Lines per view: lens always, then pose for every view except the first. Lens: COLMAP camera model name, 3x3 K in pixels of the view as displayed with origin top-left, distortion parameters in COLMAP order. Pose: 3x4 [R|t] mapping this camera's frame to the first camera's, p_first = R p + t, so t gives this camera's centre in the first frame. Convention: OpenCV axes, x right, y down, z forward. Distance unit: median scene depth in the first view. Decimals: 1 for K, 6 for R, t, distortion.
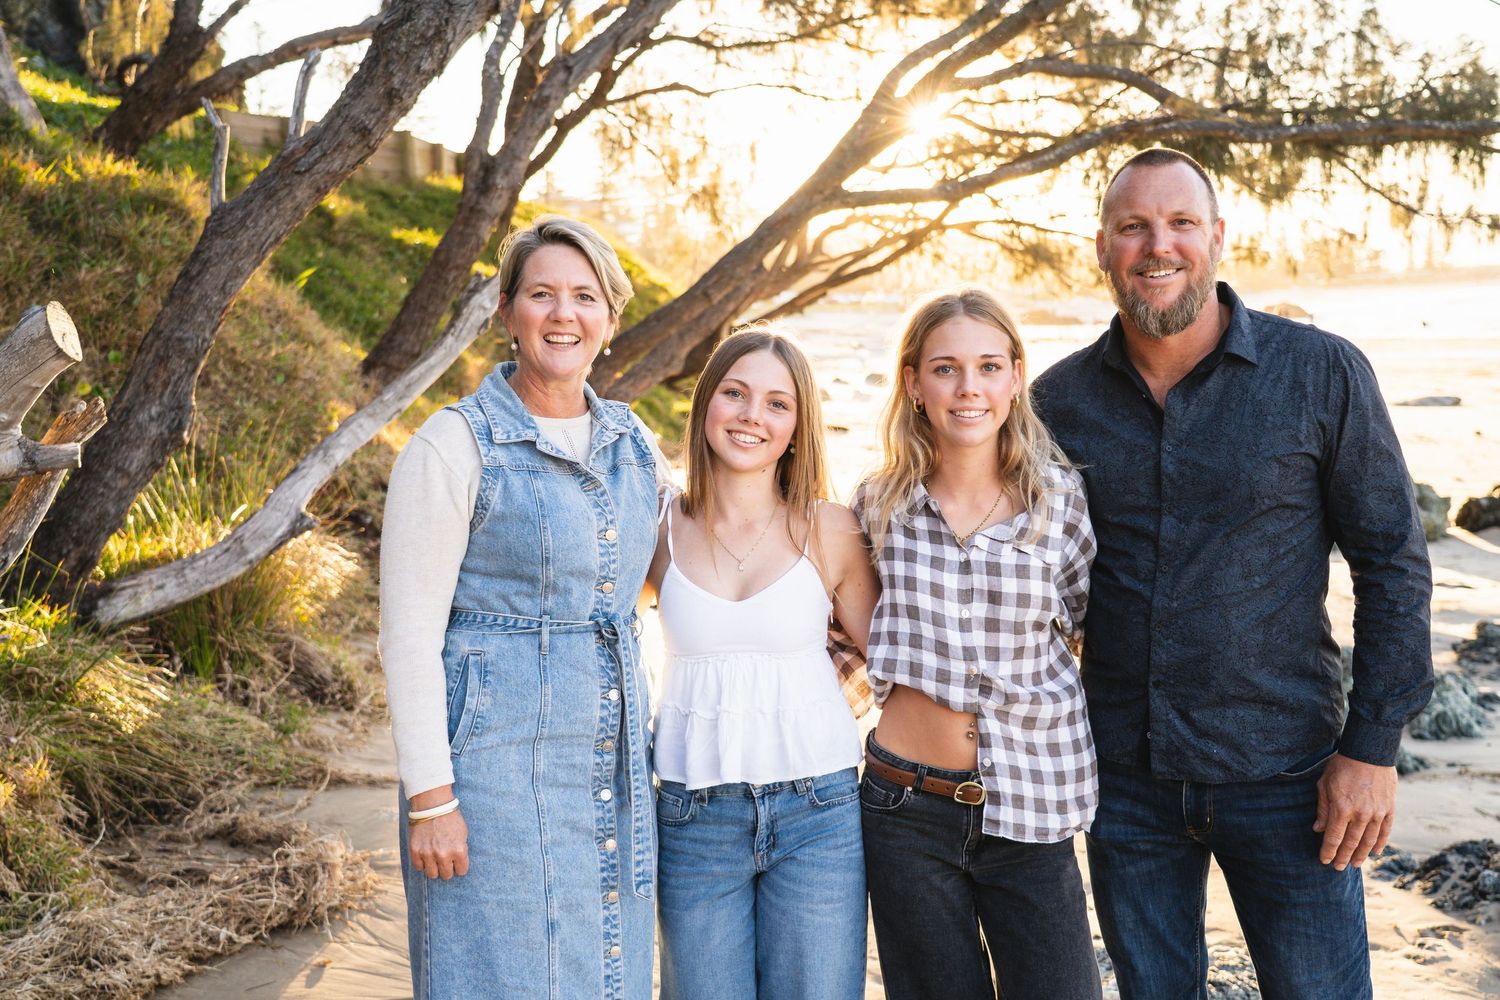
lens RADIAL K [[1728.0, 0, 745.6], [0, 1728.0, 500.3], [0, 0, 1]] dist [0.093929, 0.143789]
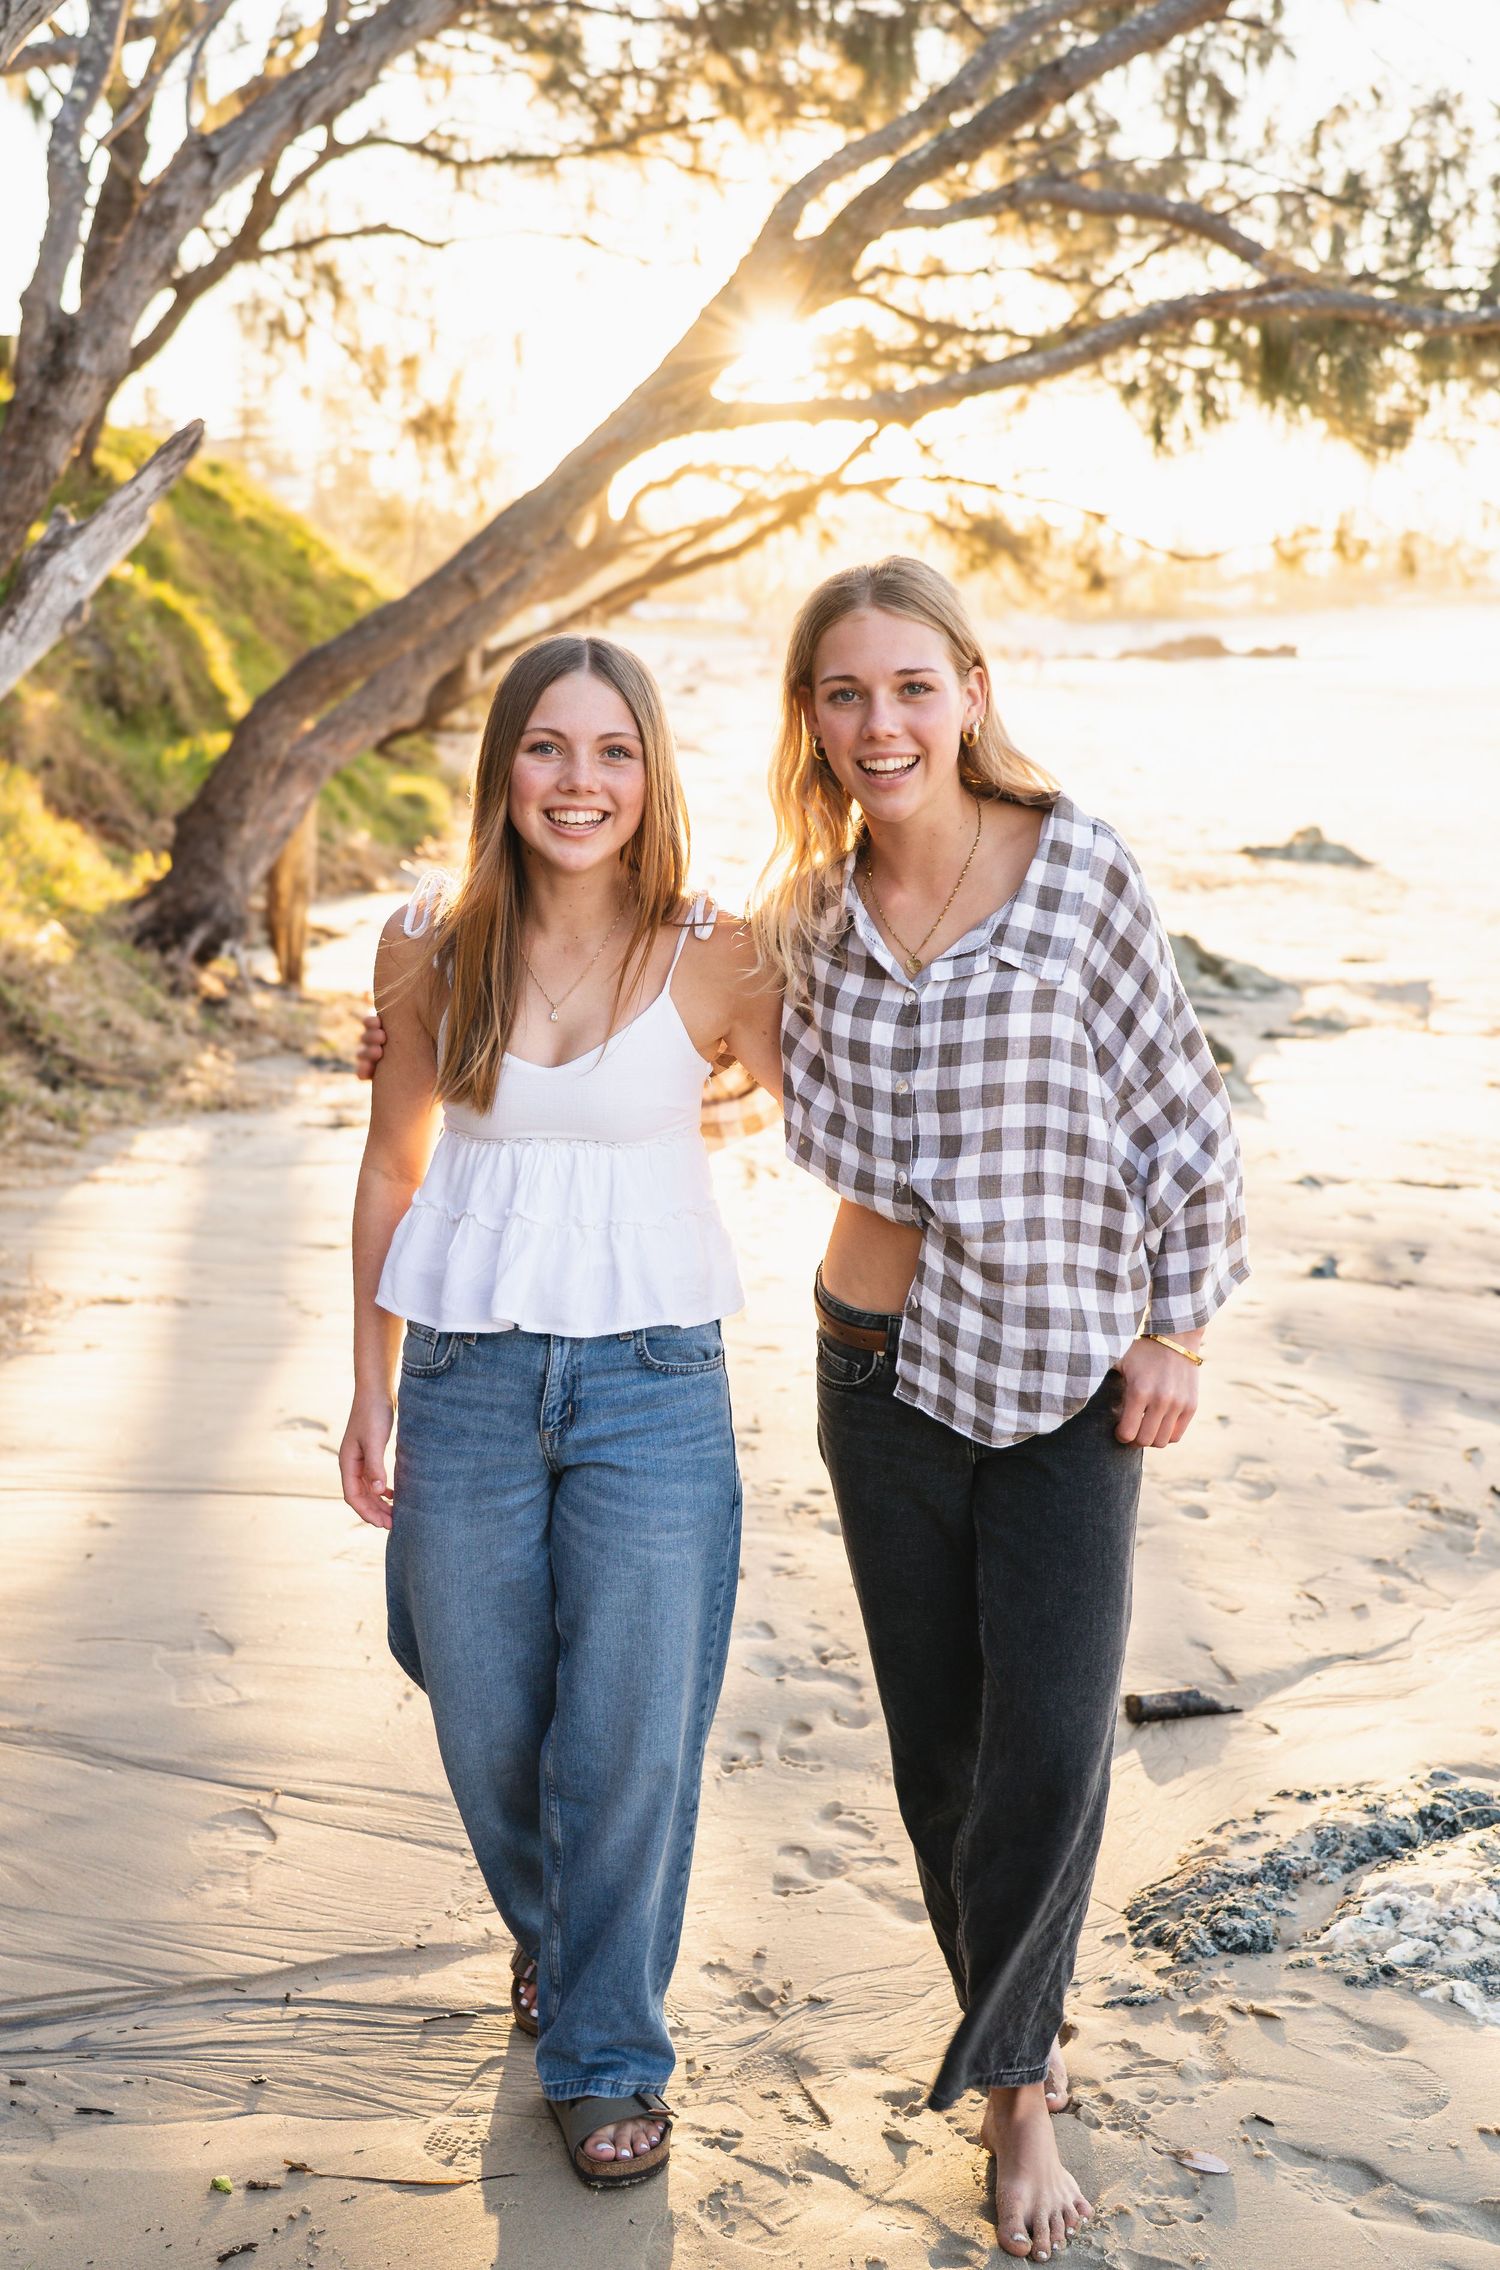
lens RADIAL K [[2810.4, 0, 811.9], [0, 2810.4, 1055.3], [0, 0, 1]] dist [0.095417, 0.132530]
pose [[0.993445, -0.003293, 0.114264, -0.022062], [-0.001248, 0.999213, 0.039649, -0.002663], [-0.114305, -0.039532, 0.992659, 0.097375]]
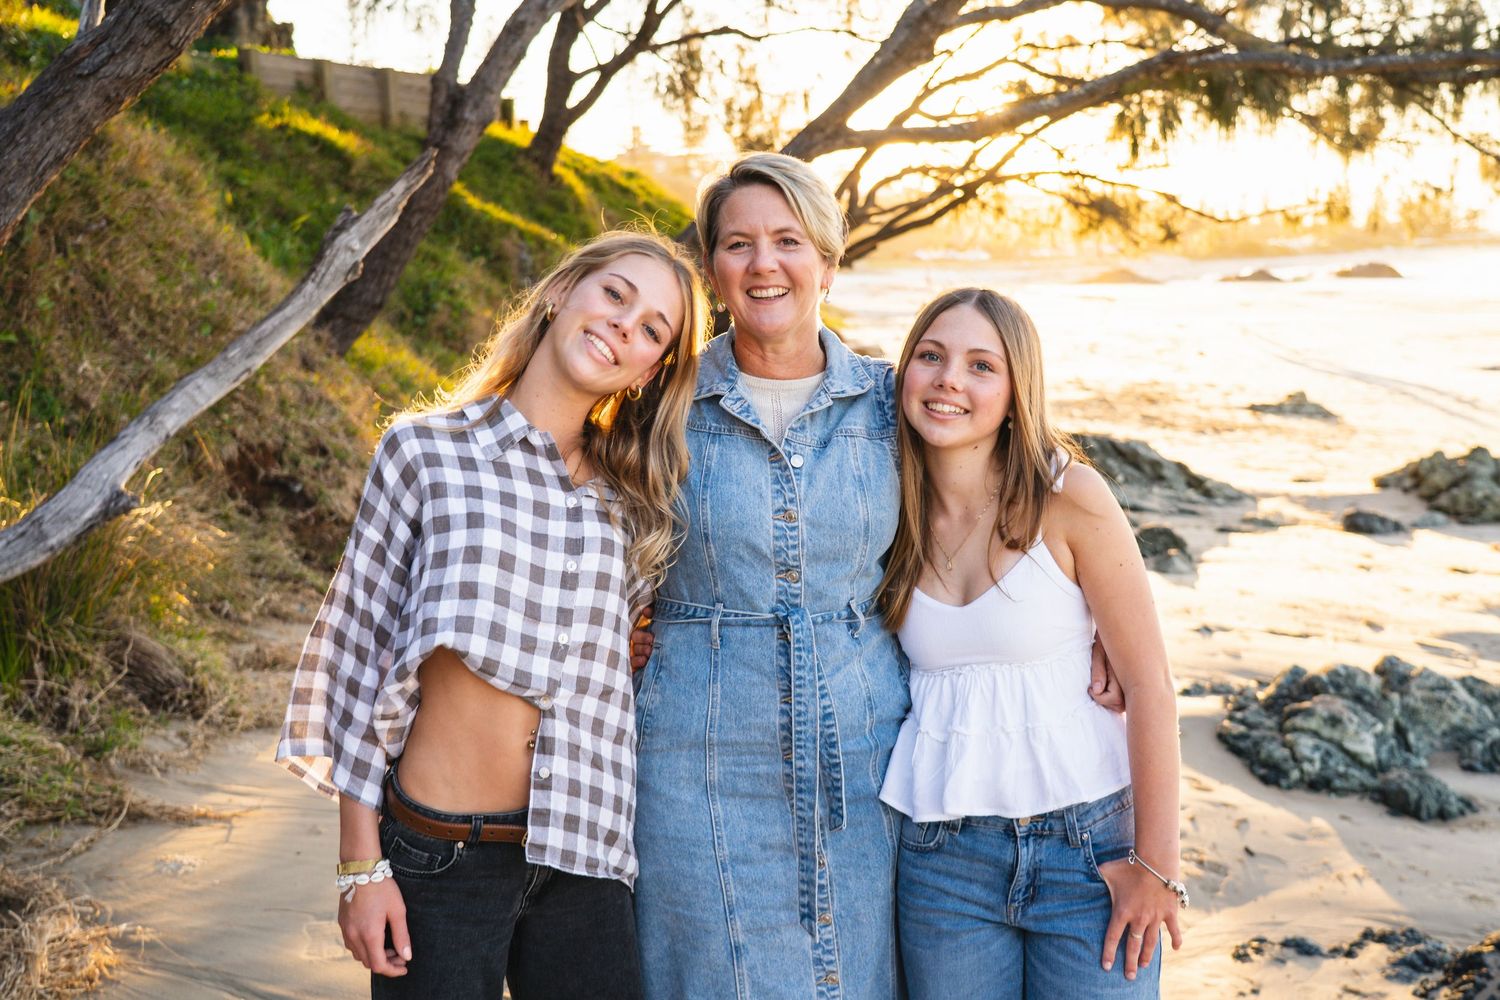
lens RADIAL K [[1707.5, 0, 750.0], [0, 1707.5, 500.0], [0, 0, 1]] dist [0.080355, 0.165741]
pose [[0.998851, 0.015513, -0.045335, 0.061001], [-0.014301, 0.999535, 0.026948, -0.010513], [0.045732, -0.026269, 0.998608, 0.124925]]
